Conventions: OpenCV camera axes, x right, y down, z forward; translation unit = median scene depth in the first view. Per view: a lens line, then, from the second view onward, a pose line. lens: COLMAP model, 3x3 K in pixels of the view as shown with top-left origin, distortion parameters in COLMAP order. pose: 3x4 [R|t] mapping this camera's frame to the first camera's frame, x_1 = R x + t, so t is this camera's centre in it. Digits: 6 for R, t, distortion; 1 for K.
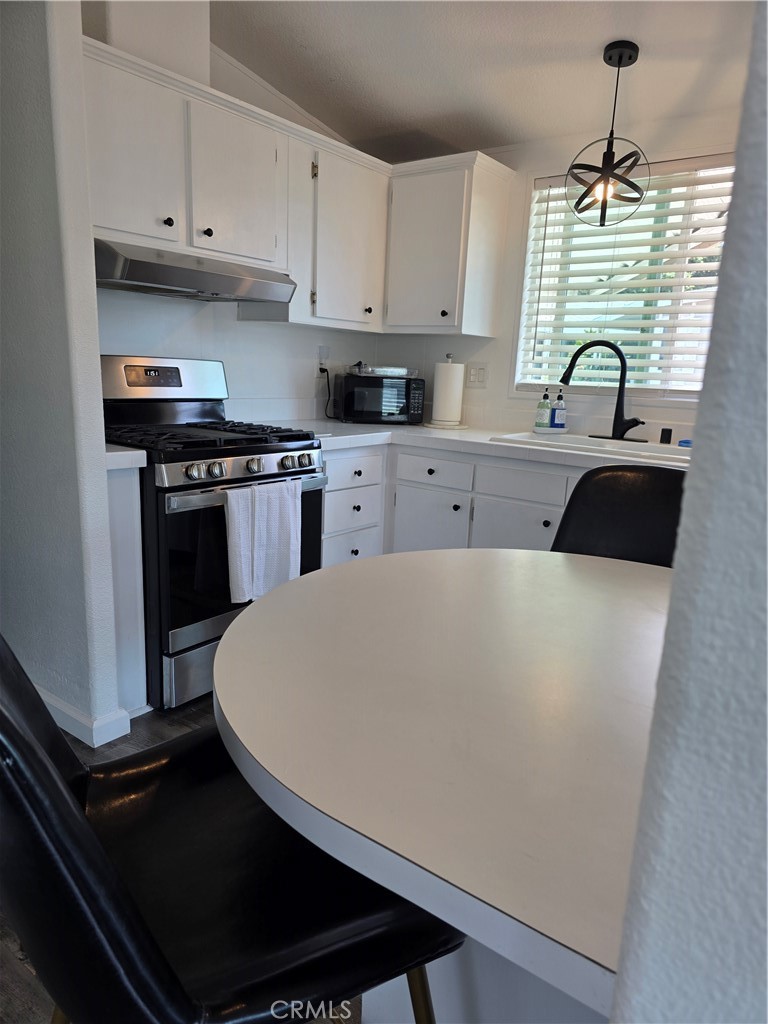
lens RADIAL K [[691.1, 0, 384.8], [0, 691.1, 515.3], [0, 0, 1]] dist [0.057219, -0.053664]
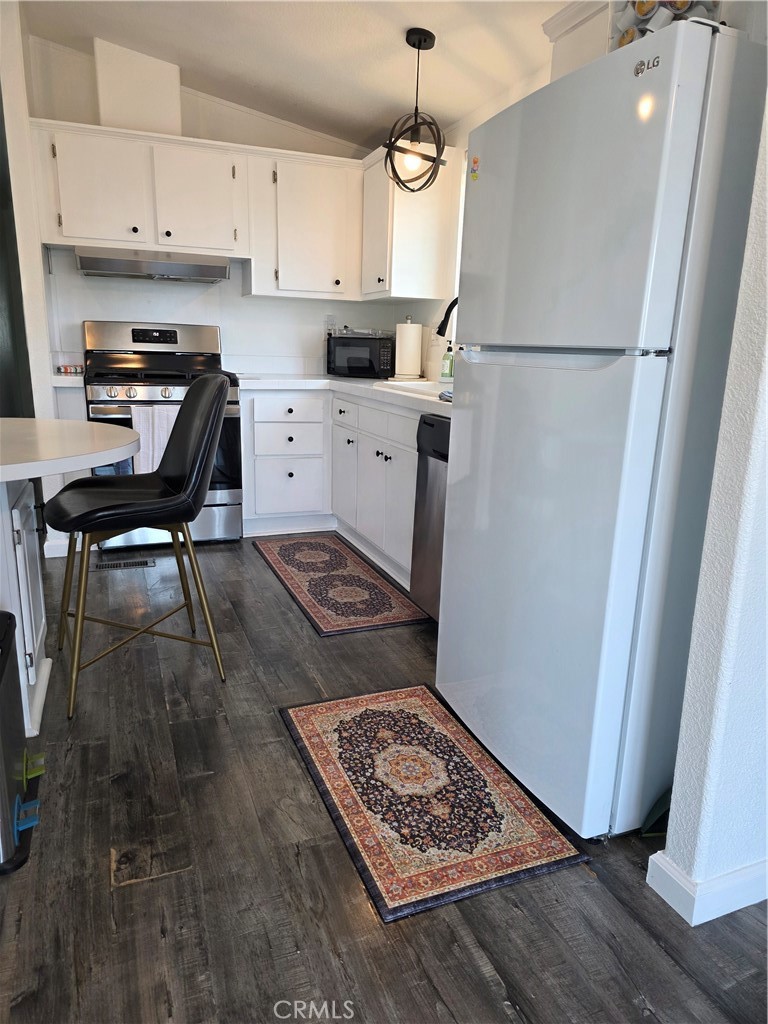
lens RADIAL K [[691.1, 0, 384.4], [0, 691.1, 509.4], [0, 0, 1]] dist [0.057219, -0.053664]
pose [[0.847622, 0.098827, -0.521316, 0.790924], [-0.101279, 0.994572, 0.023871, 0.071384], [0.520845, 0.032565, 0.853030, 0.010588]]
